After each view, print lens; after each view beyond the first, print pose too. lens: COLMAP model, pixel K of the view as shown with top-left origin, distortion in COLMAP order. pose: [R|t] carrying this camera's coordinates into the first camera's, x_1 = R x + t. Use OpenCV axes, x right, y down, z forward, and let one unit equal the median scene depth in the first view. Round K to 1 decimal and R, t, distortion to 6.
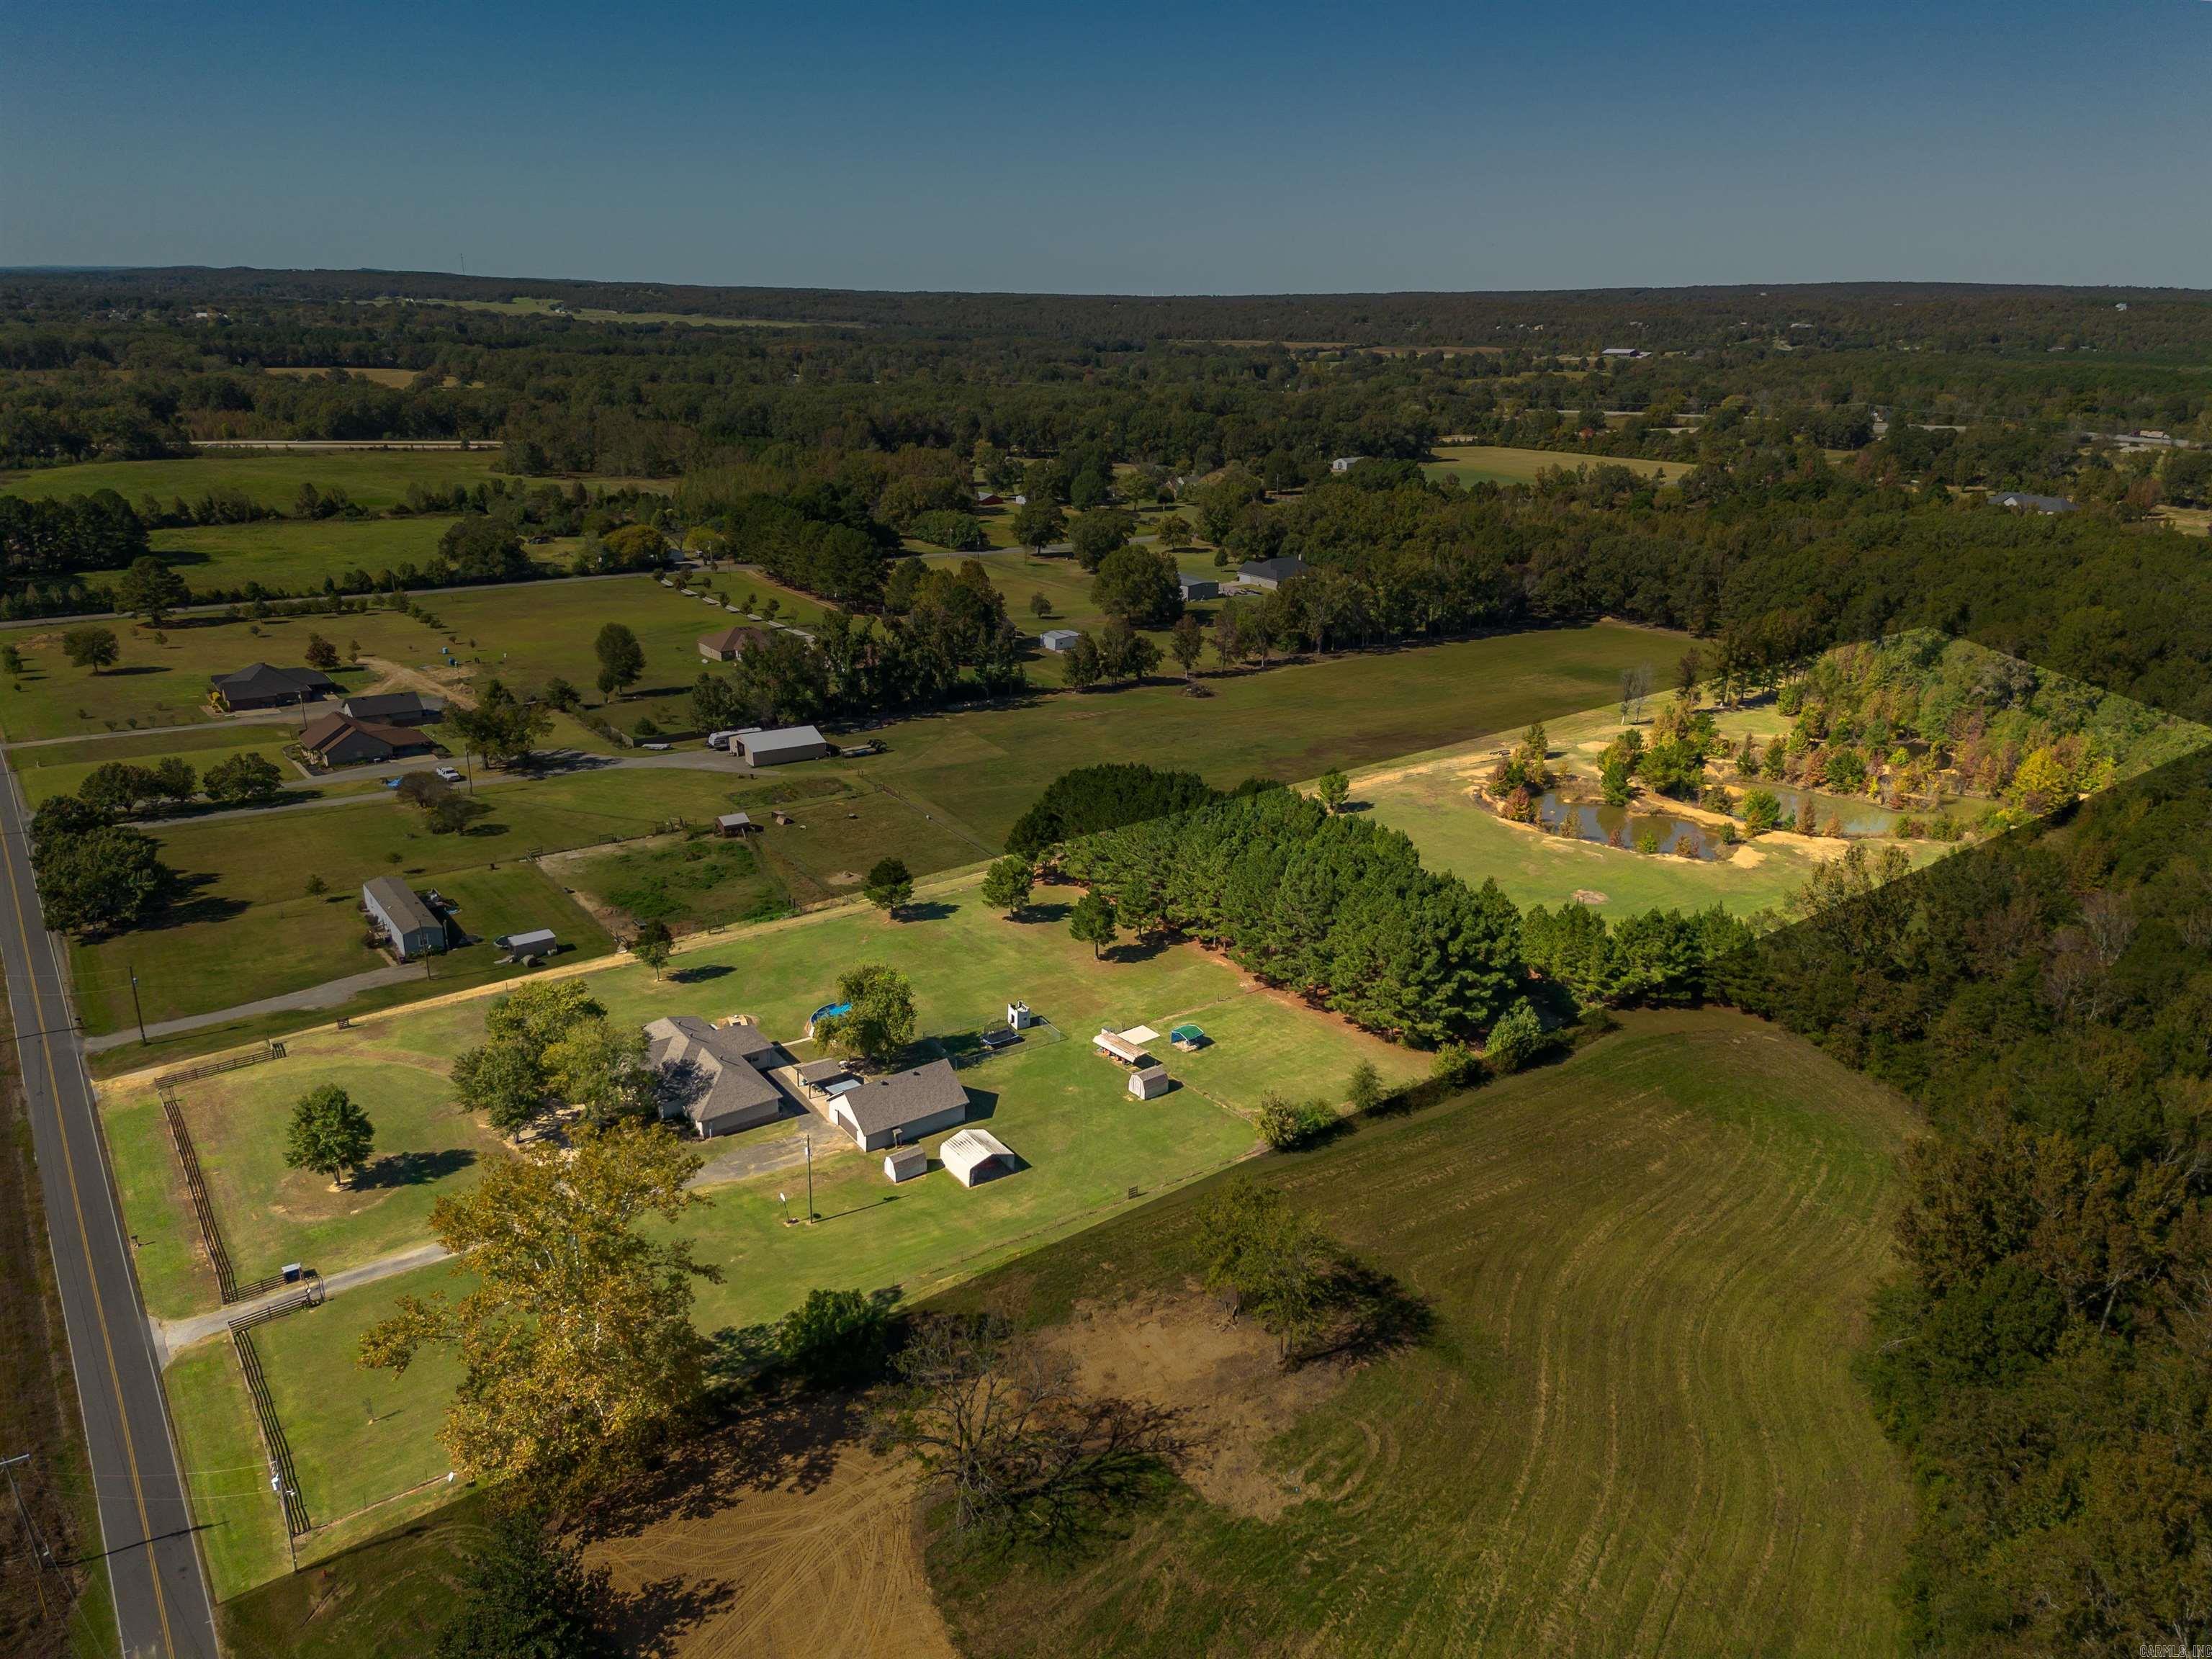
lens RADIAL K [[1542.7, 0, 1106.0], [0, 1542.7, 829.5], [0, 0, 1]] dist [0.292734, -0.329887]
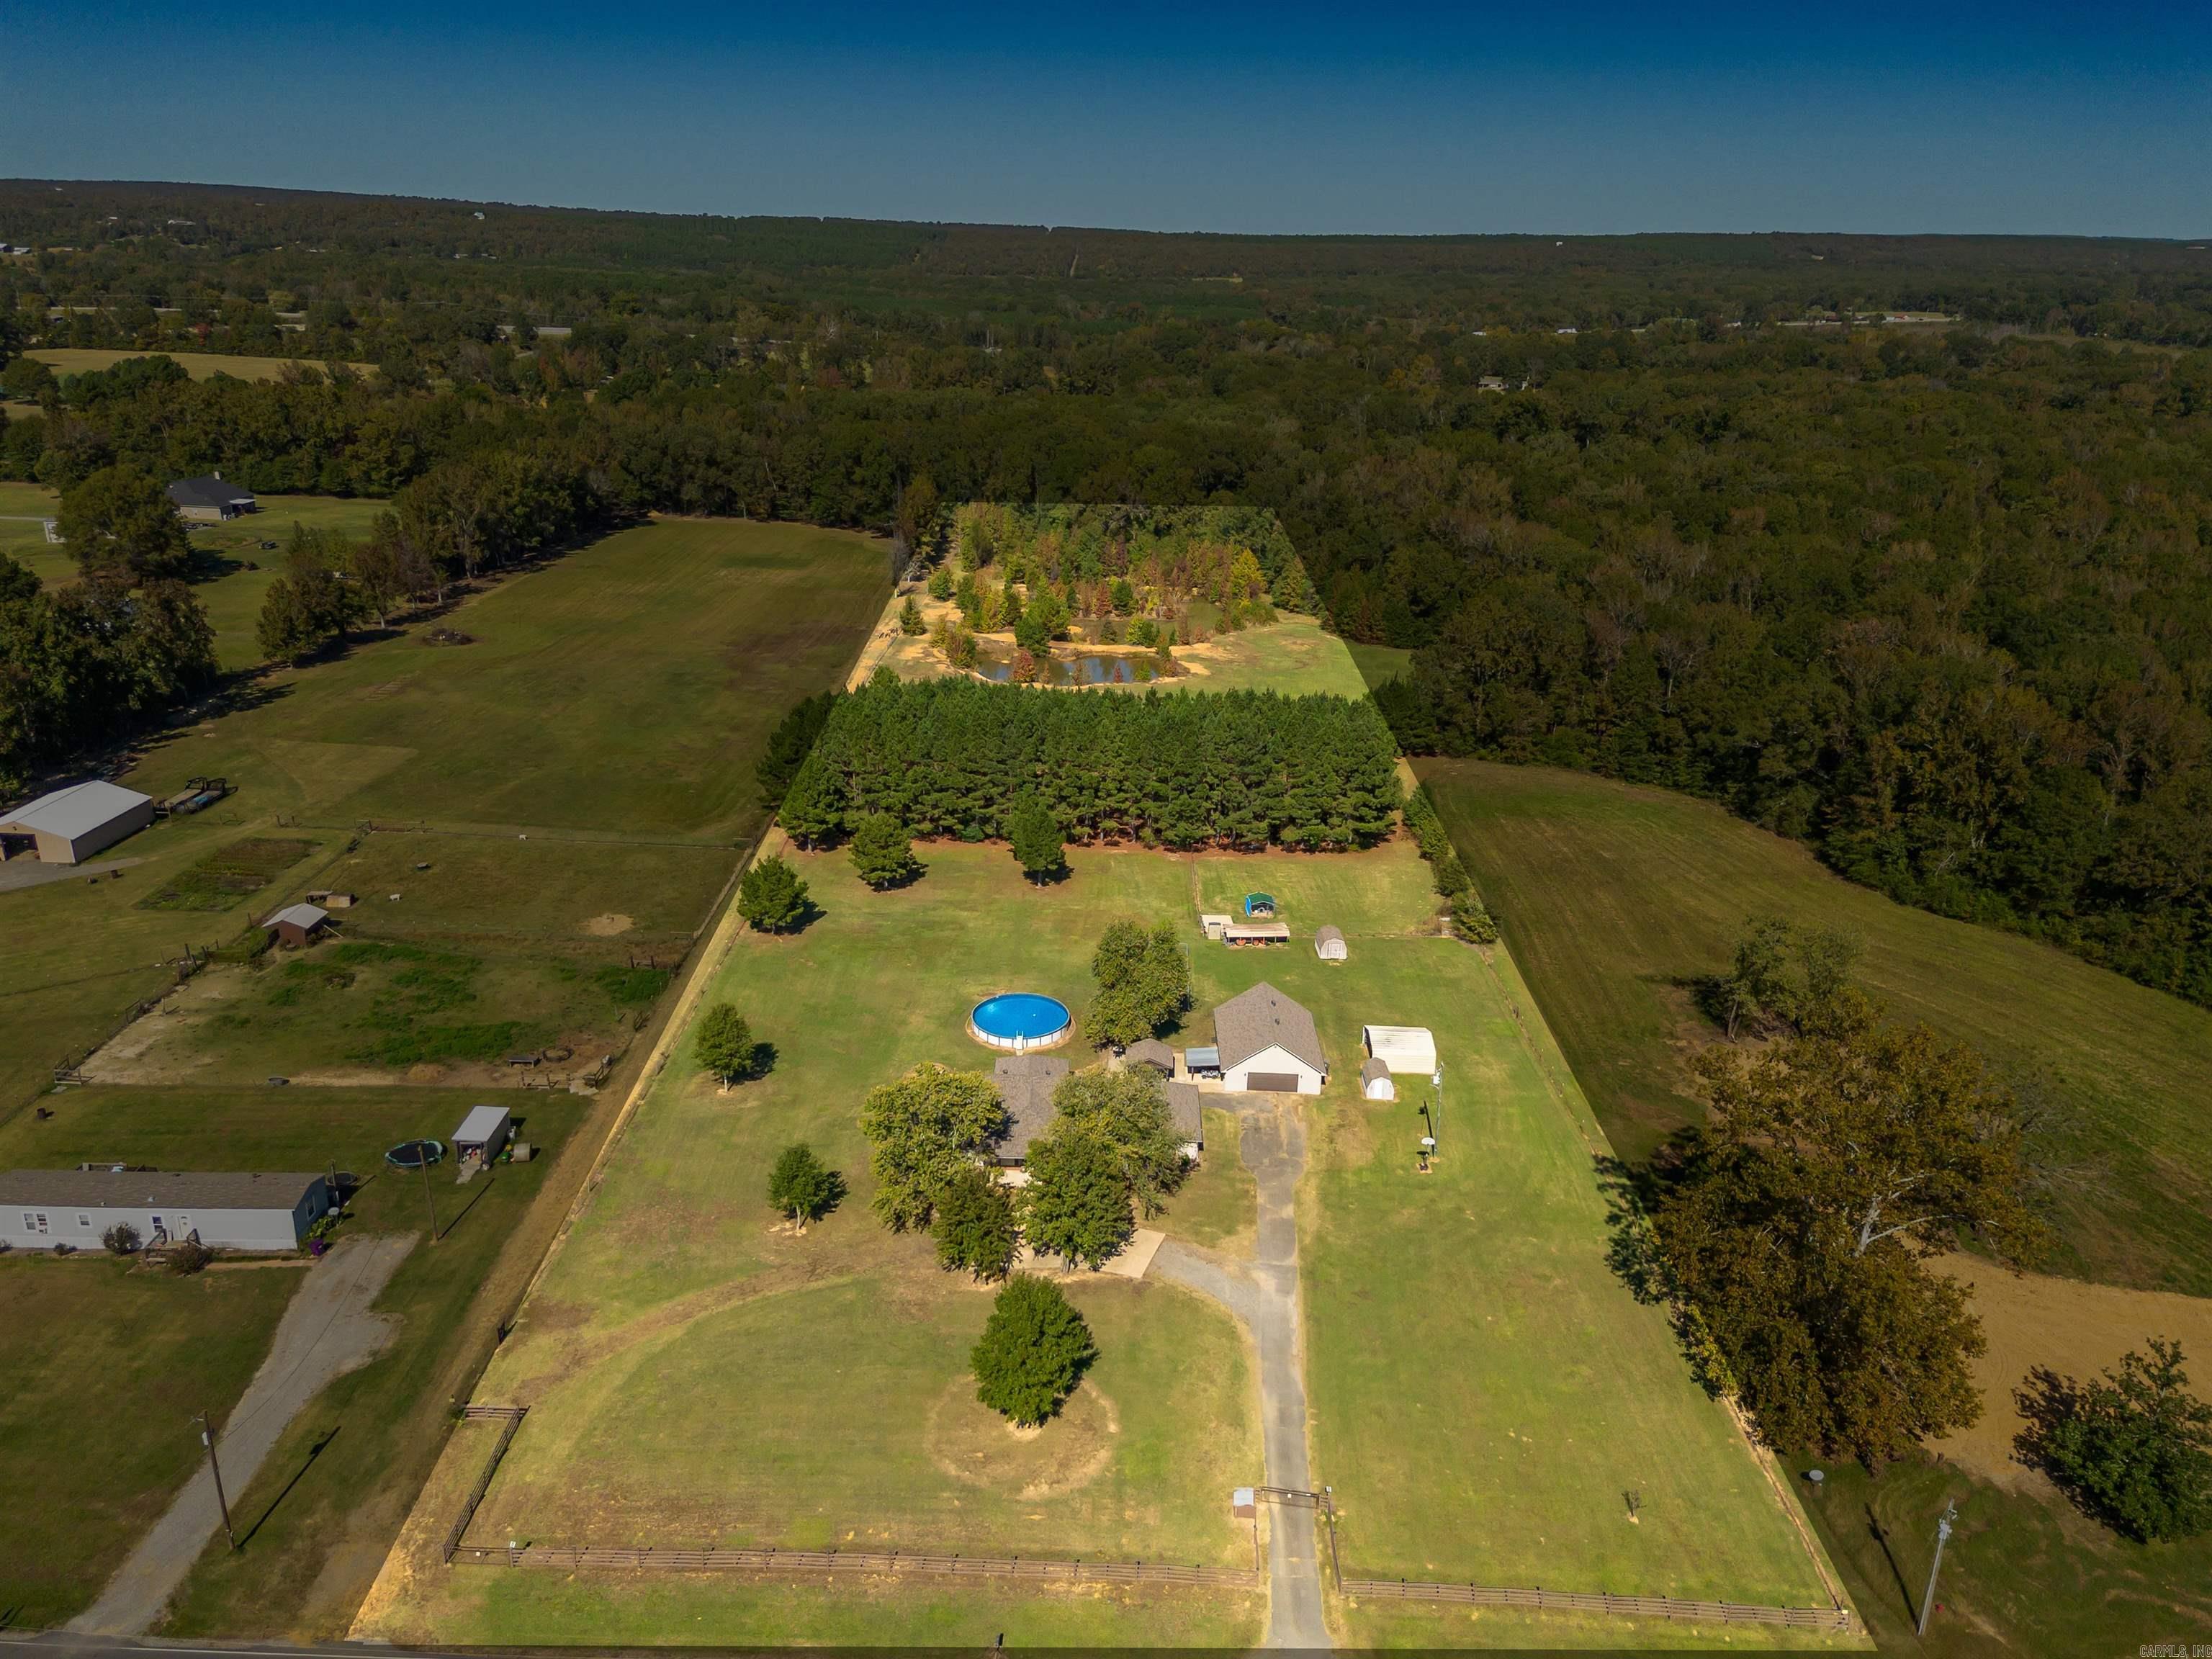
lens RADIAL K [[1542.7, 0, 1106.0], [0, 1542.7, 829.5], [0, 0, 1]] dist [0.292734, -0.329887]
pose [[0.583057, -0.275671, 0.764232, -0.564545], [0.237811, 0.957382, 0.163910, -0.073675], [-0.776847, 0.086174, 0.623765, 0.350836]]
